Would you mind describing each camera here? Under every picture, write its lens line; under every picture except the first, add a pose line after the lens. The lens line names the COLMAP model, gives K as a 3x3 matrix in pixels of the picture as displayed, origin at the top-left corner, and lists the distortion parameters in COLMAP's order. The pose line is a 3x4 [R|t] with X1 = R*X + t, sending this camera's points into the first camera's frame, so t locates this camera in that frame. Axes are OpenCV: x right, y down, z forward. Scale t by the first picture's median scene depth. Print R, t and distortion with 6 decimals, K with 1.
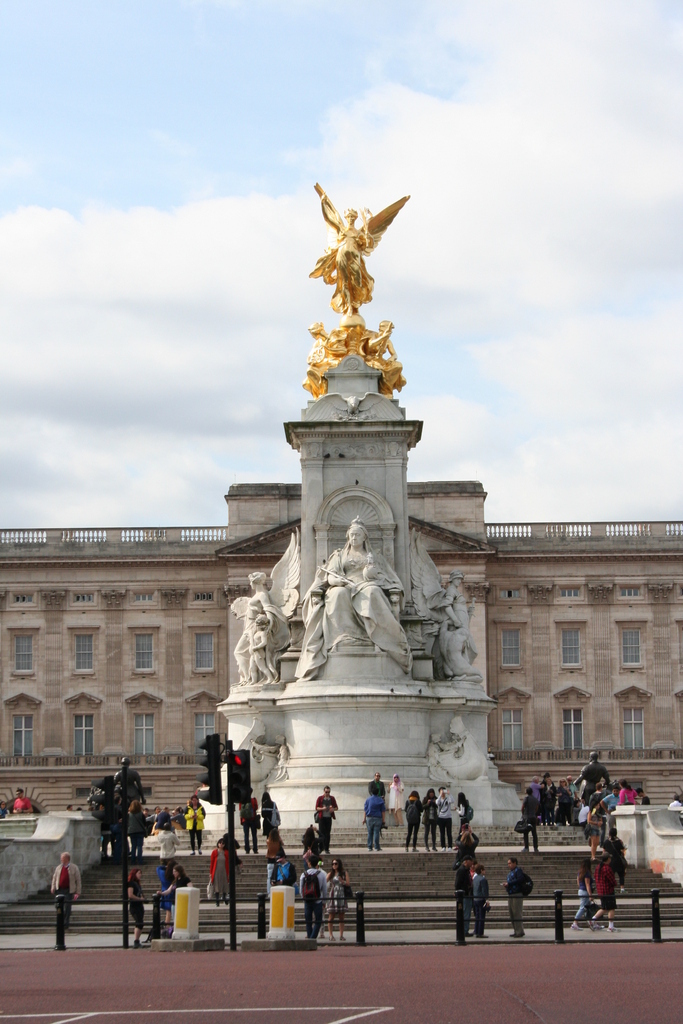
lens RADIAL K [[2636.8, 0, 340.0], [0, 2636.8, 522.0], [0, 0, 1]] dist [0.203811, 0.000000]
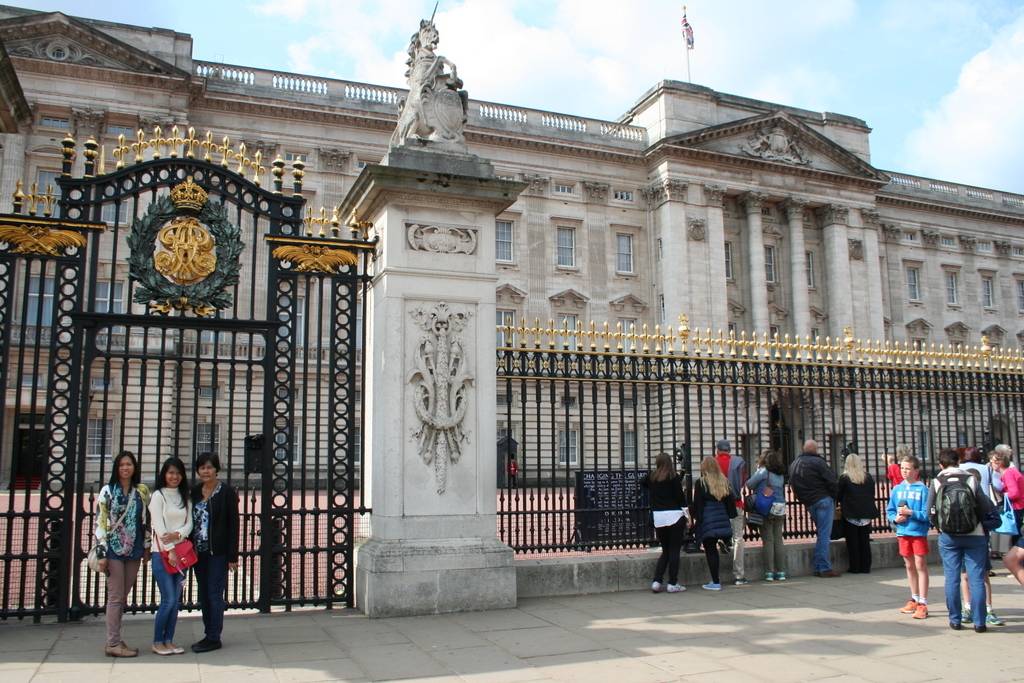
lens RADIAL K [[886.9, 0, 502.9], [0, 886.9, 364.2], [0, 0, 1]] dist [-0.149970, 0.138278]
pose [[0.927569, 0.049849, 0.370312, -0.203192], [-0.048004, 0.998746, -0.014202, 0.094308], [-0.370556, -0.004603, 0.928799, 0.729714]]
